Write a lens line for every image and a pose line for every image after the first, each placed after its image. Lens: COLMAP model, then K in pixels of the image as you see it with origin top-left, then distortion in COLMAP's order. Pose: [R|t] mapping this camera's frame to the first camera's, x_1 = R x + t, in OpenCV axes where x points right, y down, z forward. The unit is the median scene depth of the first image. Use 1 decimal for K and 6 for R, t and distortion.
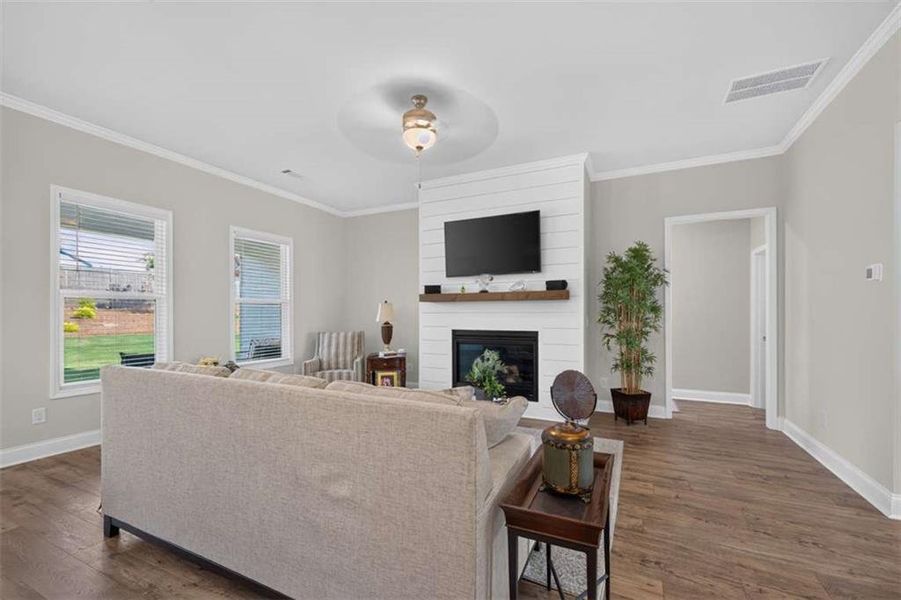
lens RADIAL K [[389.5, 0, 449.8], [0, 389.5, 308.8], [0, 0, 1]] dist [-0.002626, -0.000110]
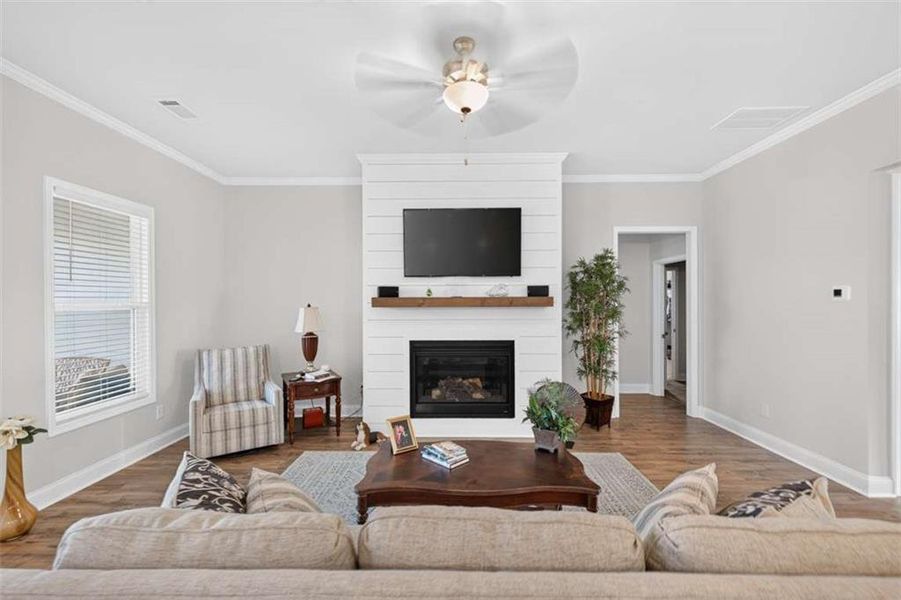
lens RADIAL K [[389.5, 0, 451.4], [0, 389.5, 298.8], [0, 0, 1]] dist [-0.002626, -0.000110]
pose [[0.900054, 0.001853, 0.435774, -0.283094], [-0.003761, 0.999987, 0.003518, -0.039599], [-0.435762, -0.004805, 0.900049, 0.233625]]
